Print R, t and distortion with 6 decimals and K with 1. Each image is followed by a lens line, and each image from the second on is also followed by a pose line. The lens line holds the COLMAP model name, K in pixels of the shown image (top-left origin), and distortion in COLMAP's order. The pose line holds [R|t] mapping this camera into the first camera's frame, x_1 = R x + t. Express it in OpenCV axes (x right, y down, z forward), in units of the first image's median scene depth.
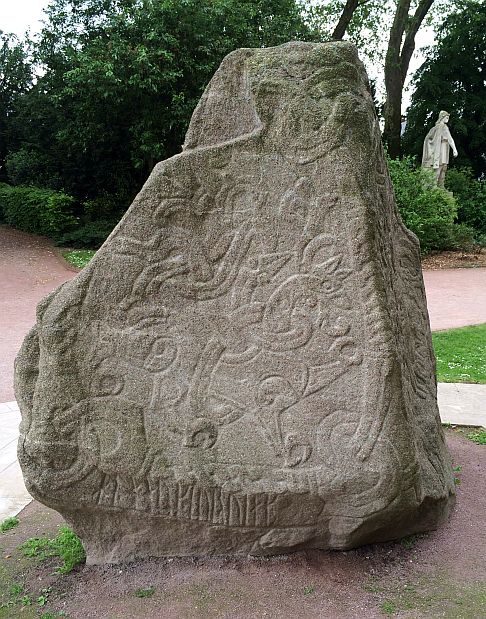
lens RADIAL K [[680.1, 0, 242.4], [0, 680.1, 309.1], [0, 0, 1]] dist [0.065131, 0.000000]
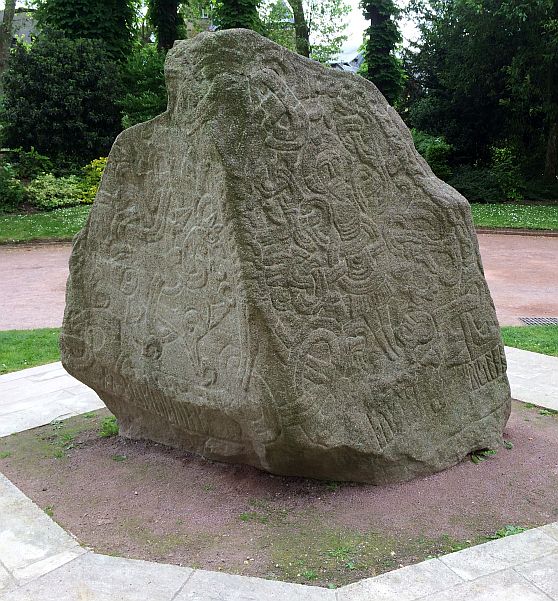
lens RADIAL K [[744.8, 0, 279.6], [0, 744.8, 301.9], [0, 0, 1]] dist [0.054014, 0.000000]
pose [[0.801659, 0.119078, -0.585801, 0.974623], [-0.089377, 0.992820, 0.079503, -0.035302], [0.591062, -0.011377, 0.806546, 0.012854]]
